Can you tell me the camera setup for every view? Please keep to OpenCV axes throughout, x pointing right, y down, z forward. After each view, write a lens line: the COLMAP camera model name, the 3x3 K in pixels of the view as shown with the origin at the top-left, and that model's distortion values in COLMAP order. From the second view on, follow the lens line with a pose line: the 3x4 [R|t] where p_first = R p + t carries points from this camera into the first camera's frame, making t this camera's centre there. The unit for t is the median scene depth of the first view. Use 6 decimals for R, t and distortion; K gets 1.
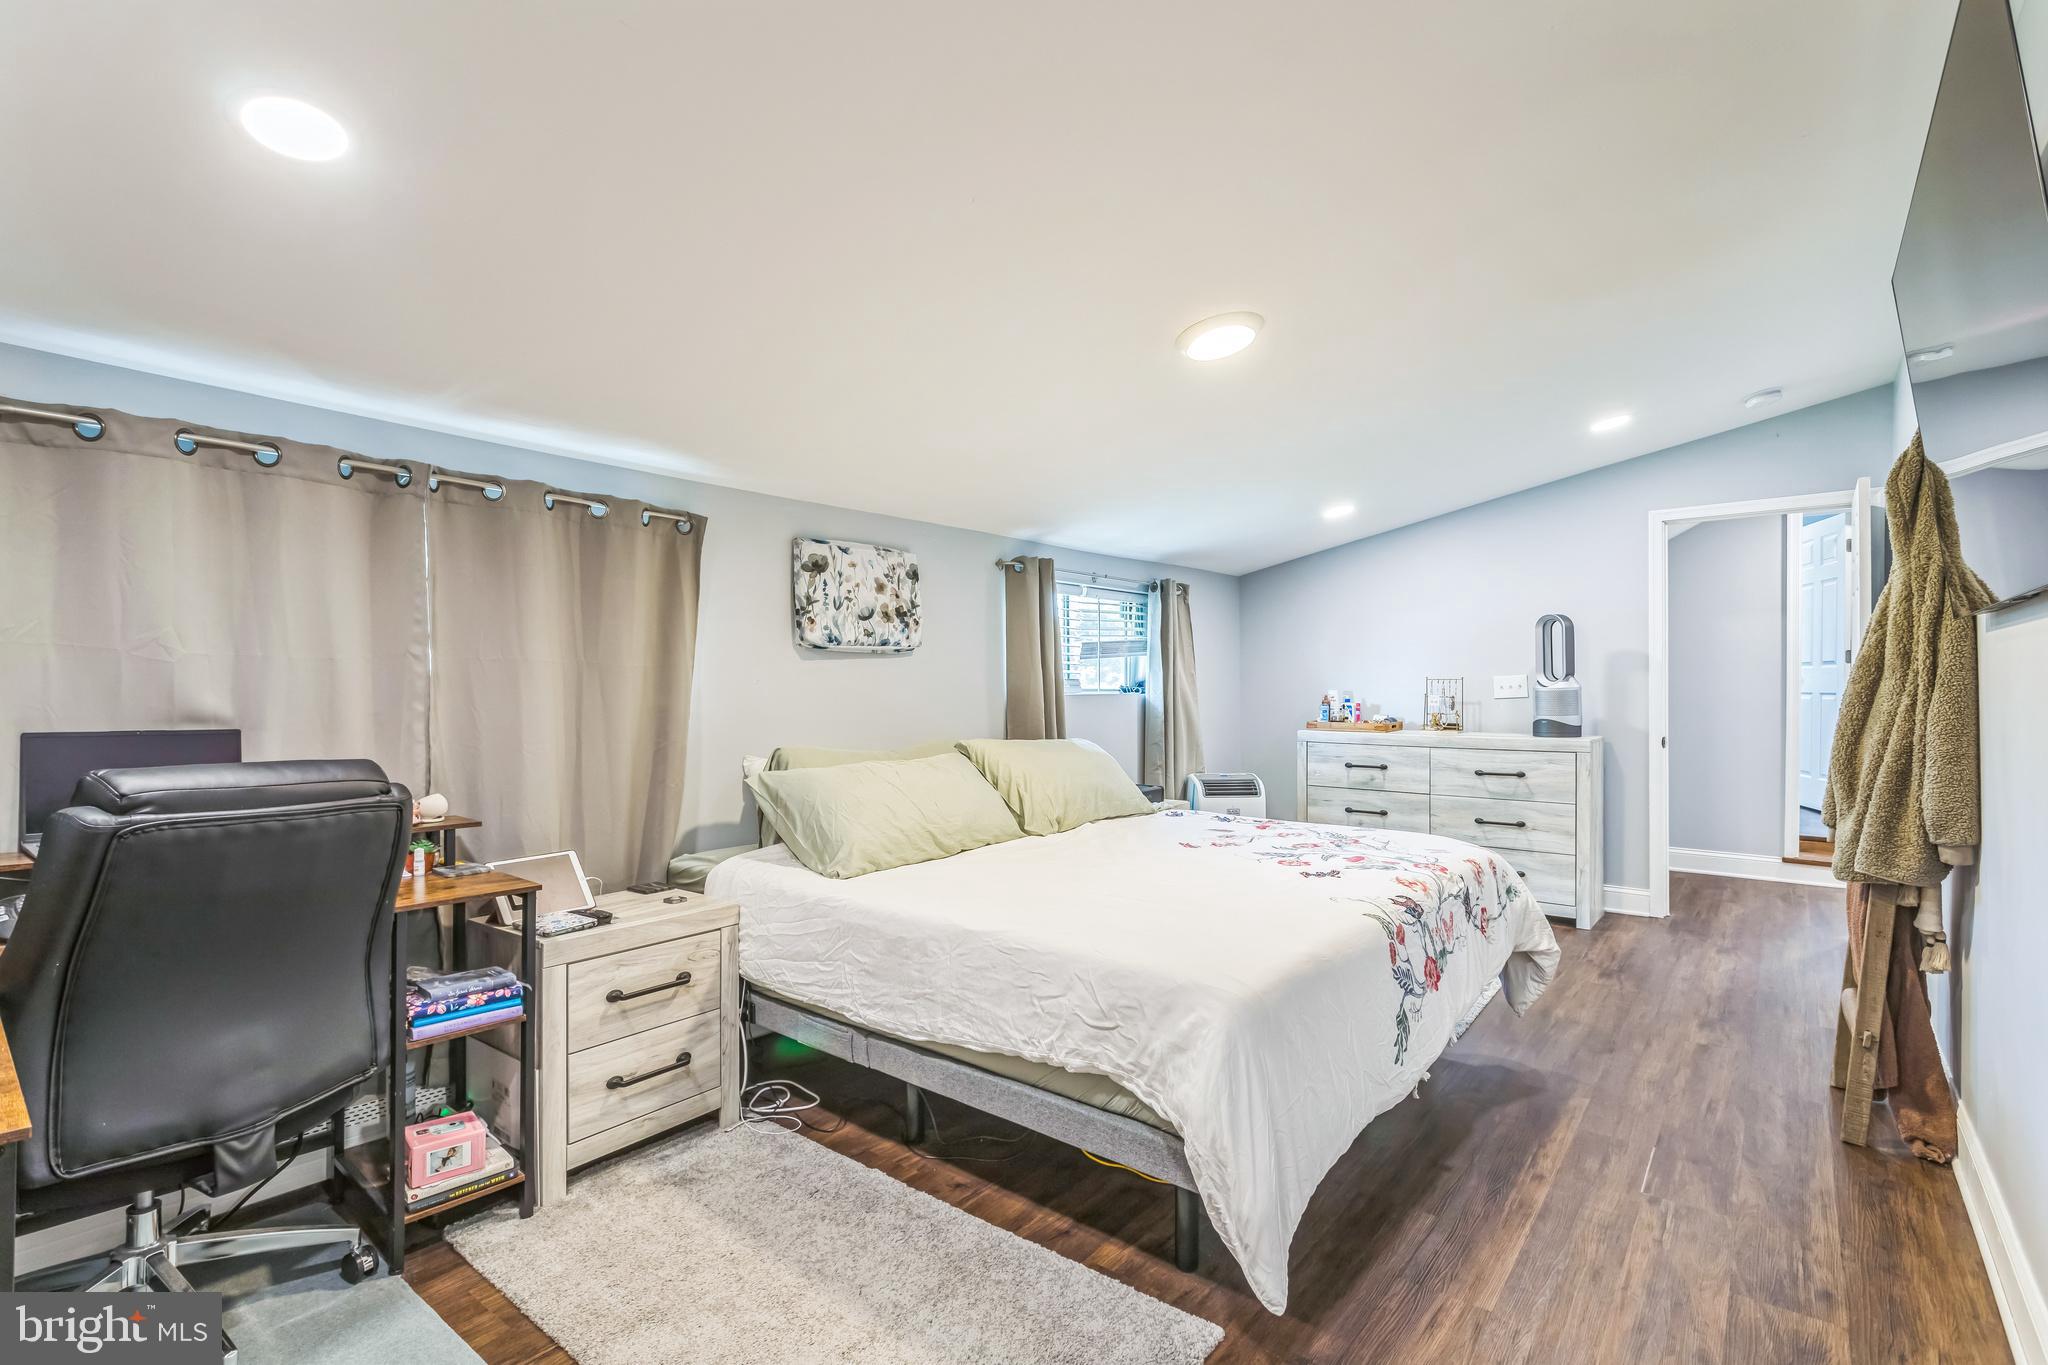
lens RADIAL K [[974.9, 0, 1025.1], [0, 974.9, 687.3], [0, 0, 1]] dist [-0.001055, 0.001815]
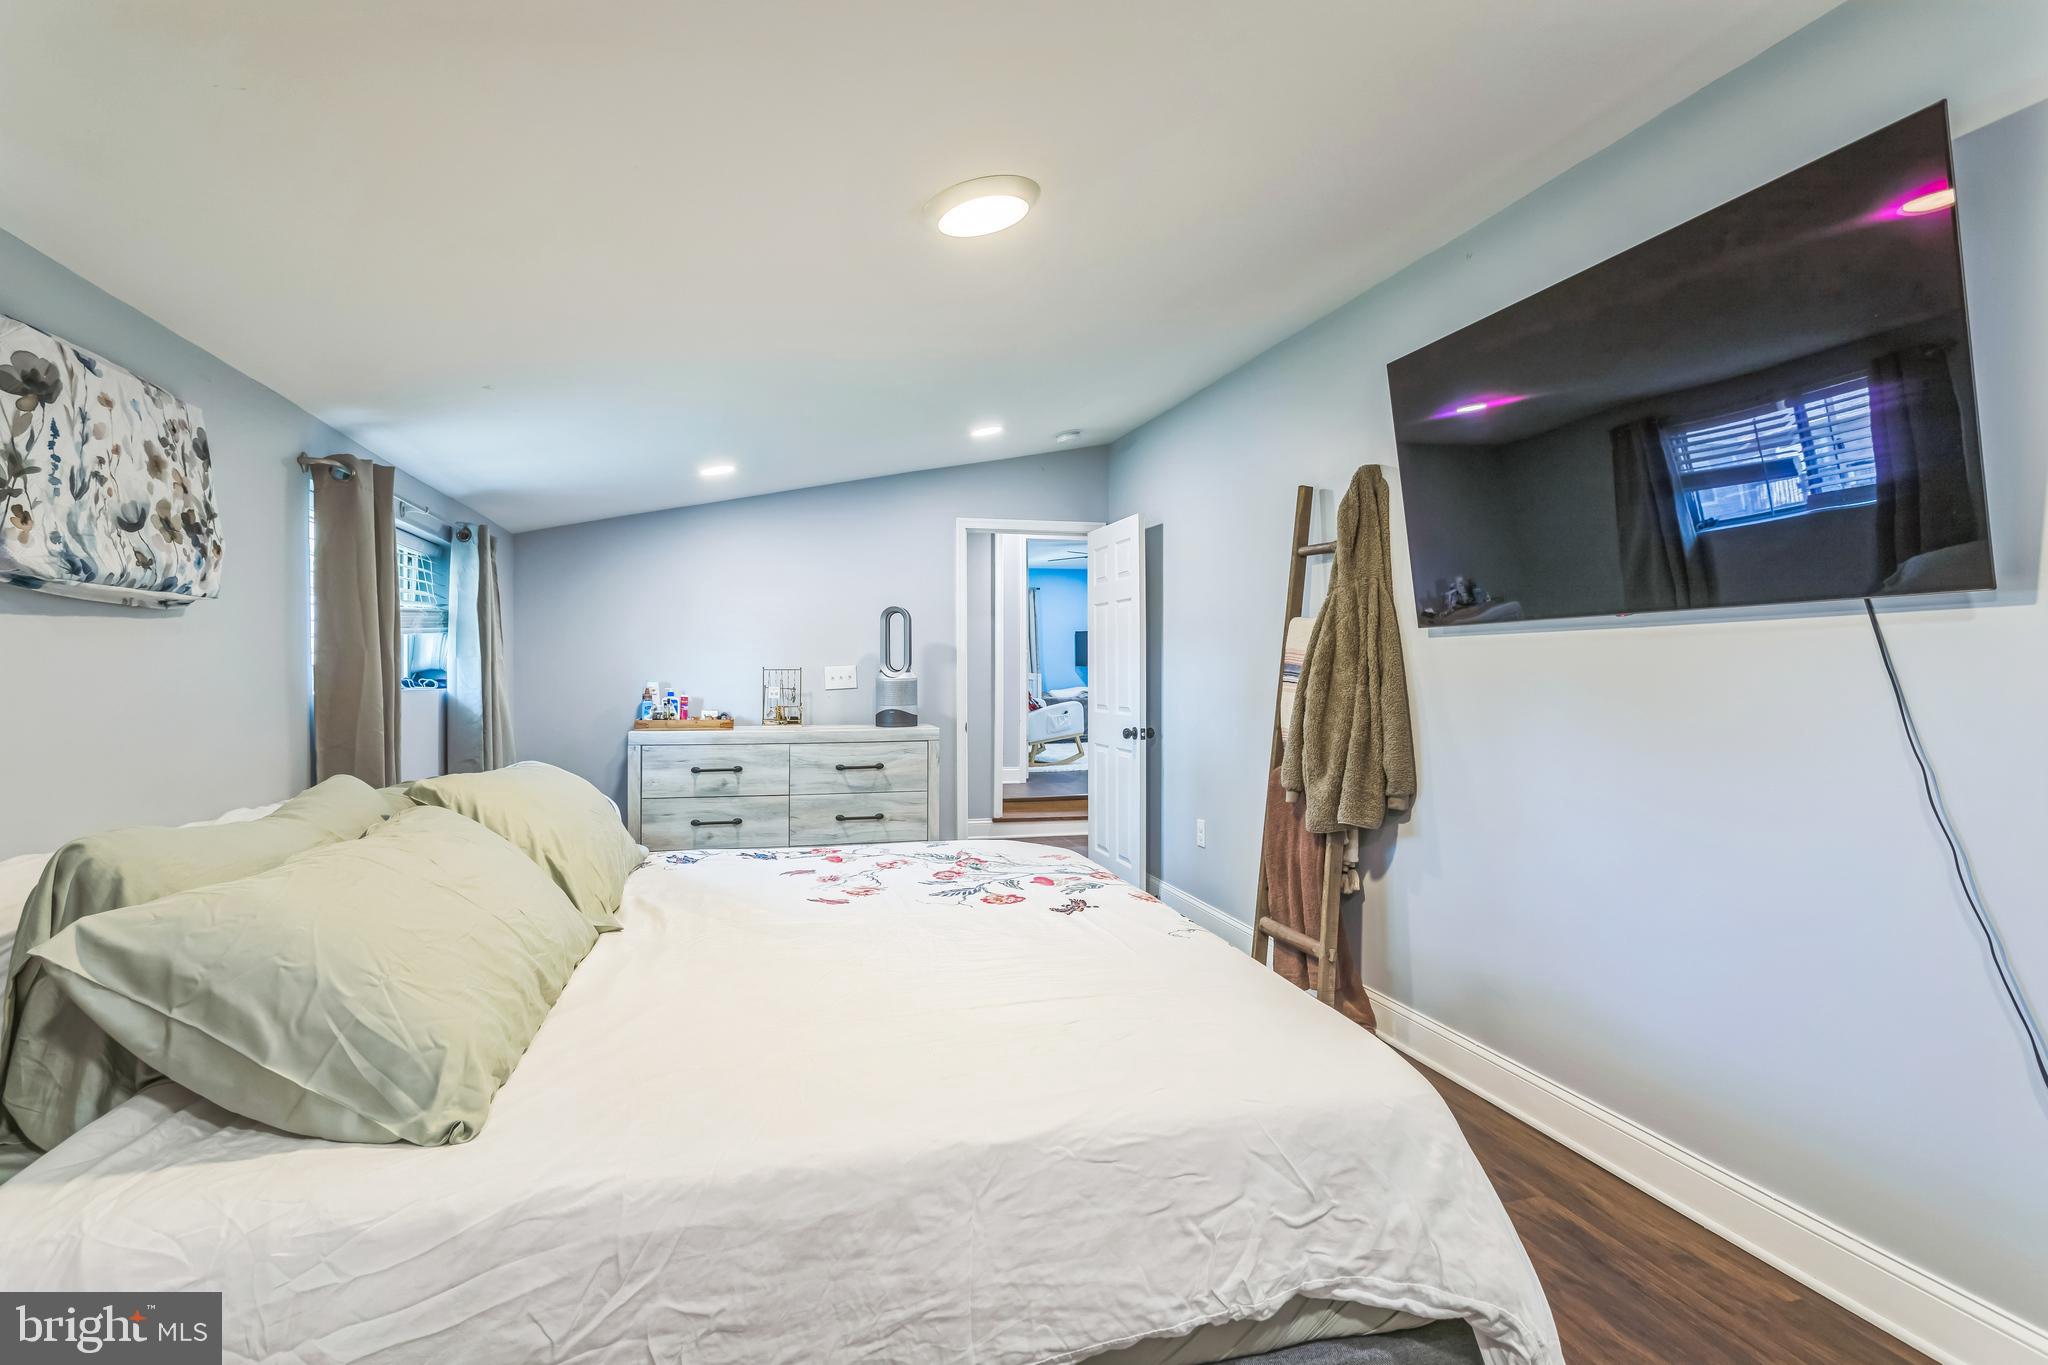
lens RADIAL K [[974.9, 0, 1025.6], [0, 974.9, 661.9], [0, 0, 1]] dist [-0.001055, 0.001815]
pose [[0.591918, 0.011736, 0.805913, -0.269177], [0.002003, 0.999869, -0.016031, -0.000480], [-0.805996, 0.011103, 0.591817, 0.385887]]
